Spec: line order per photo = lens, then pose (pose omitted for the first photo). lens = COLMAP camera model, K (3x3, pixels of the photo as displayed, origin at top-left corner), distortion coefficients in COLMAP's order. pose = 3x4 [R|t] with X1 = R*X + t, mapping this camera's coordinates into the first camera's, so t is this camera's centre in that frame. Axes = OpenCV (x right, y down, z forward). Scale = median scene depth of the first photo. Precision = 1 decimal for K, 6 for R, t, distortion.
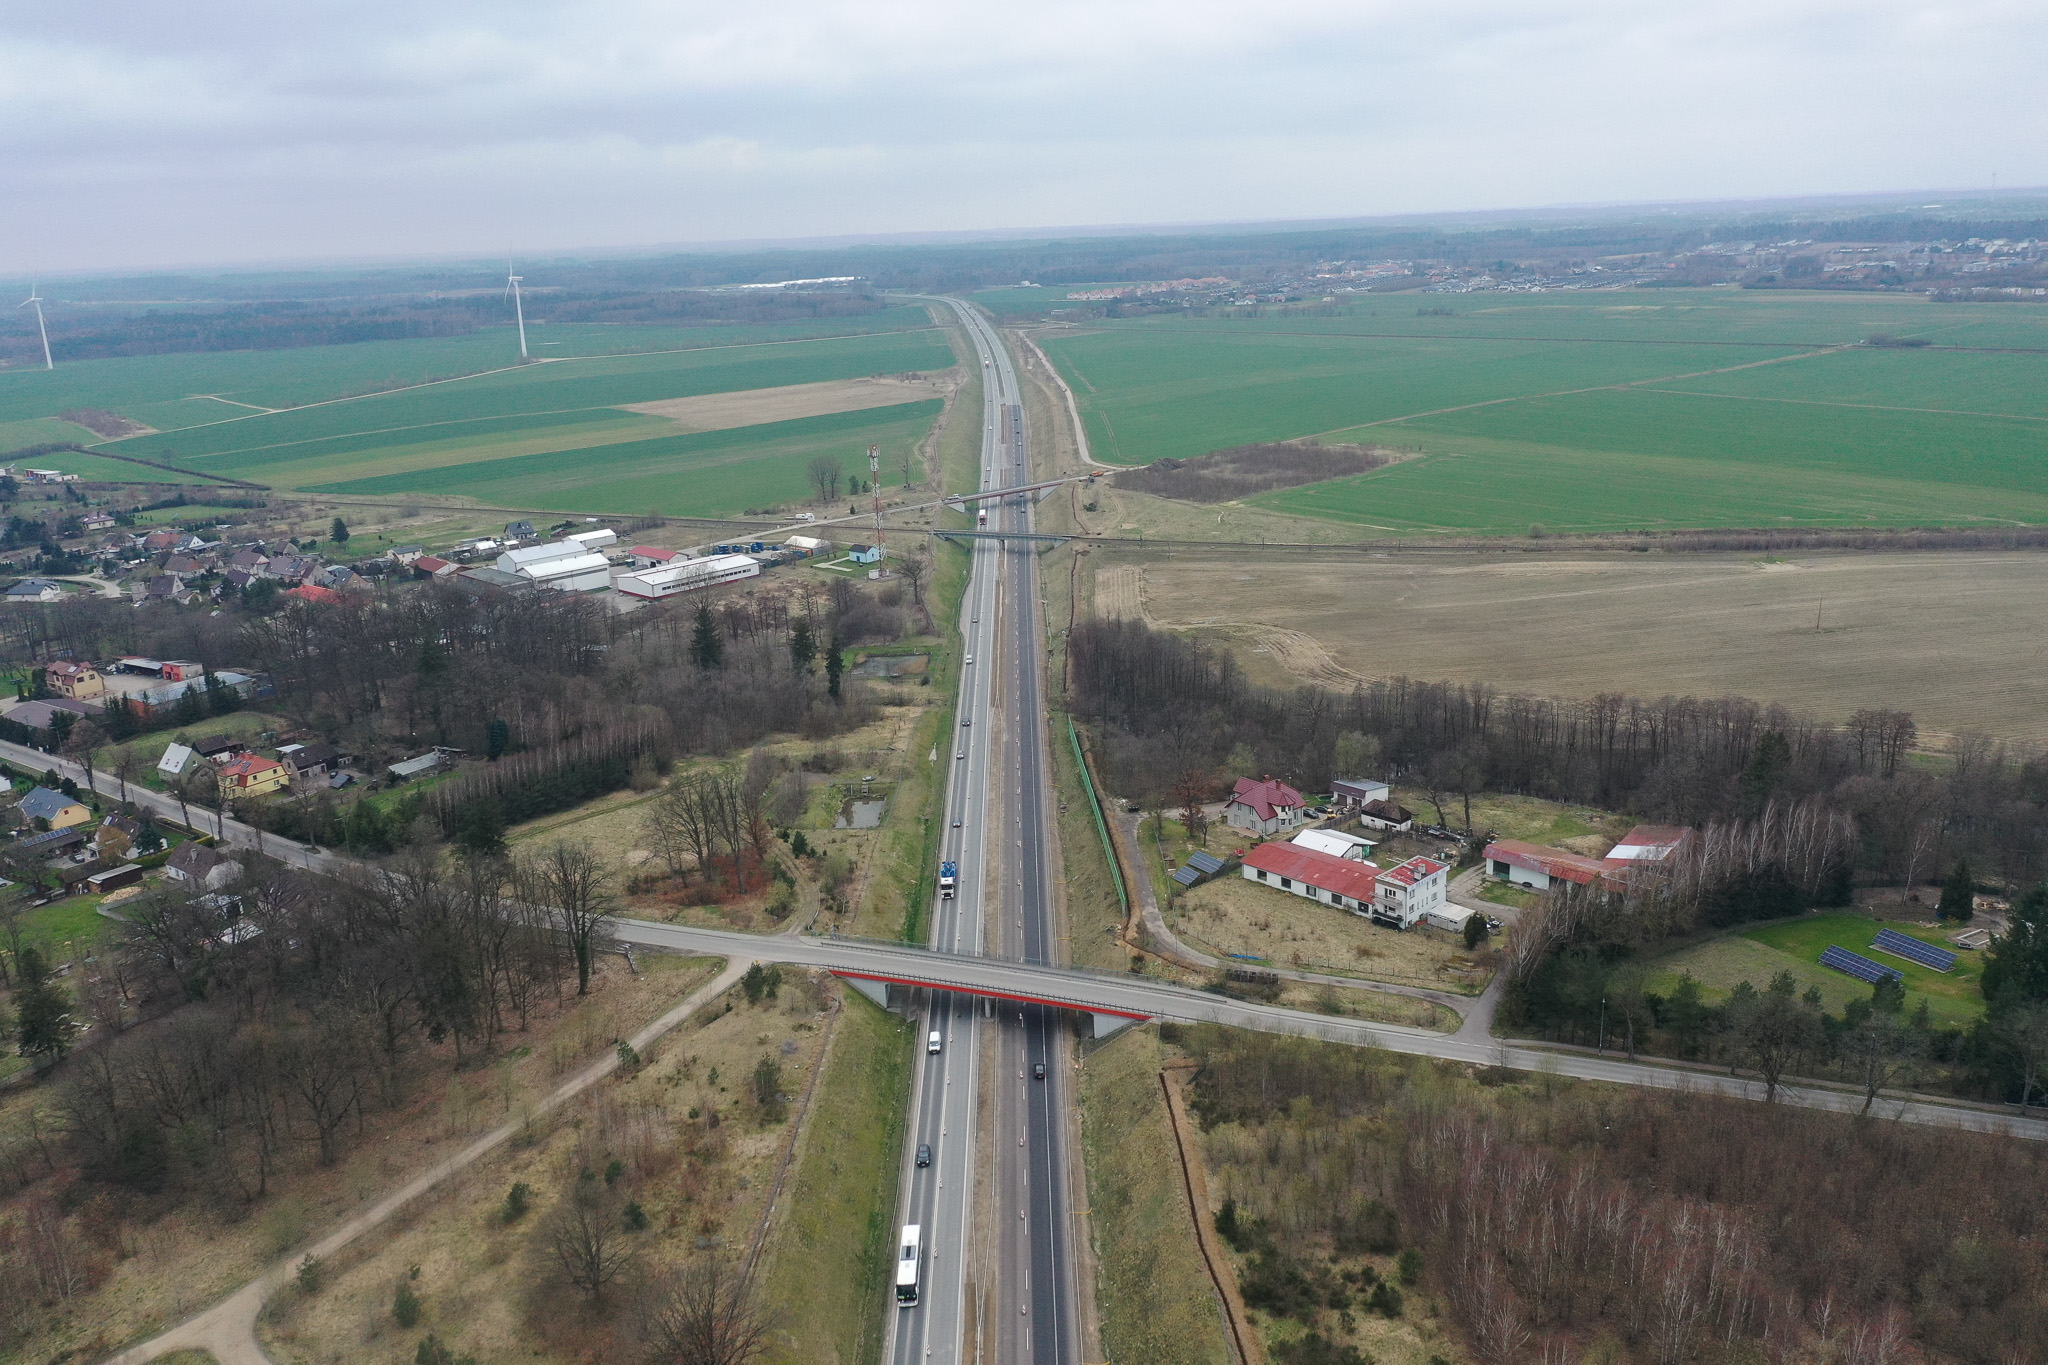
lens RADIAL K [[1597.2, 0, 1024.0], [0, 1597.2, 682.5], [0, 0, 1]] dist [-0.016833, -0.005177]
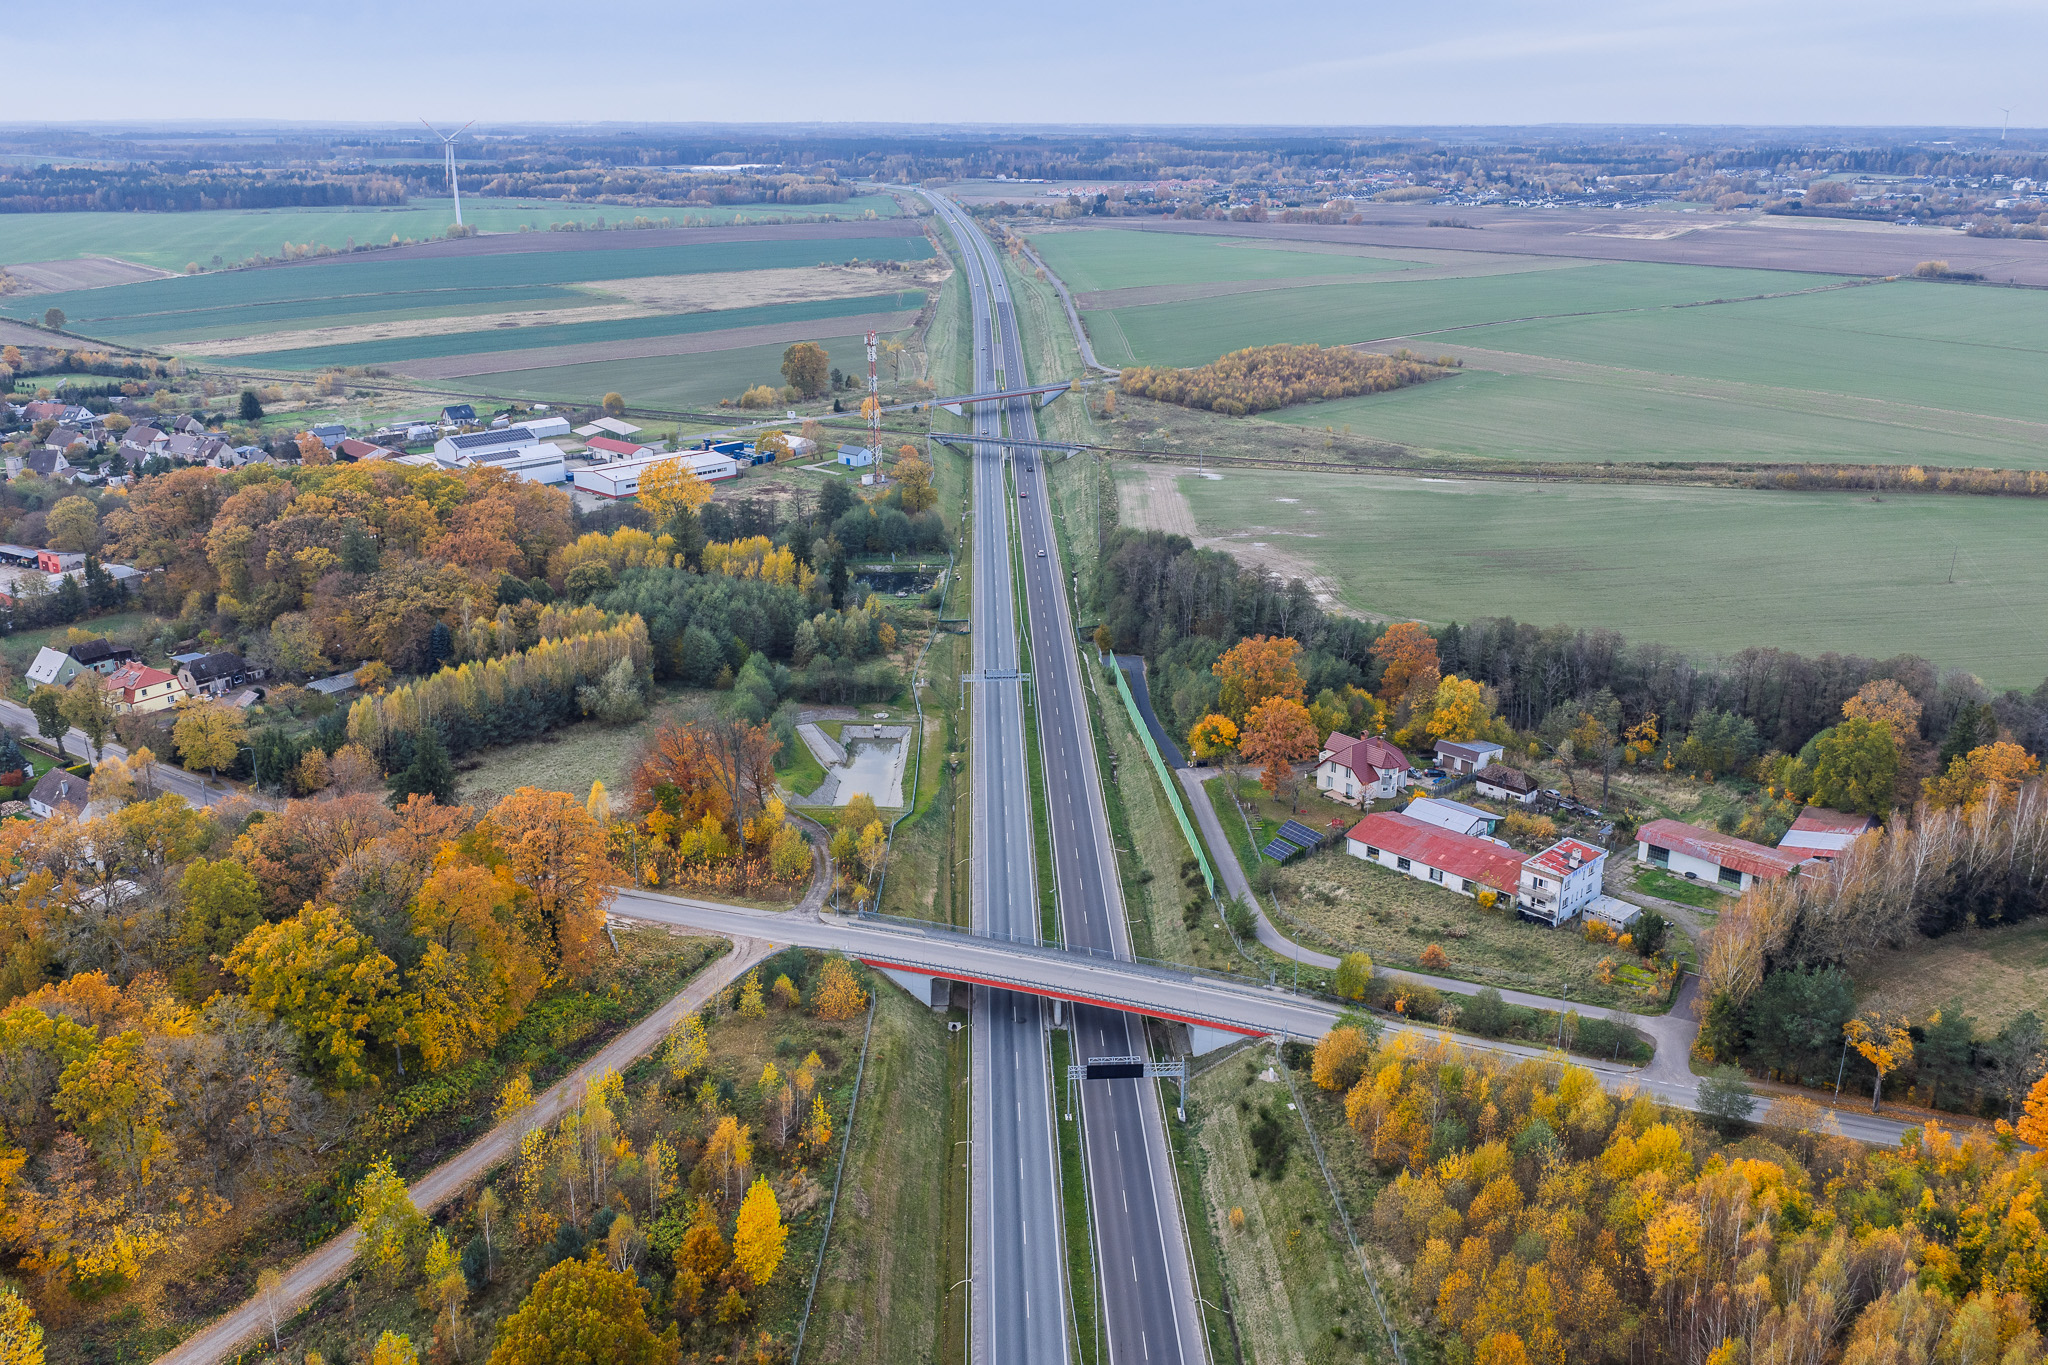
lens RADIAL K [[1655.3, 0, 1031.3], [0, 1655.3, 689.3], [0, 0, 1]] dist [0.006375, -0.038681]
pose [[0.998752, 0.033398, 0.037132, -0.046050], [-0.035227, 0.998142, 0.049719, -0.000953], [-0.035403, -0.050965, 0.998073, 0.106390]]
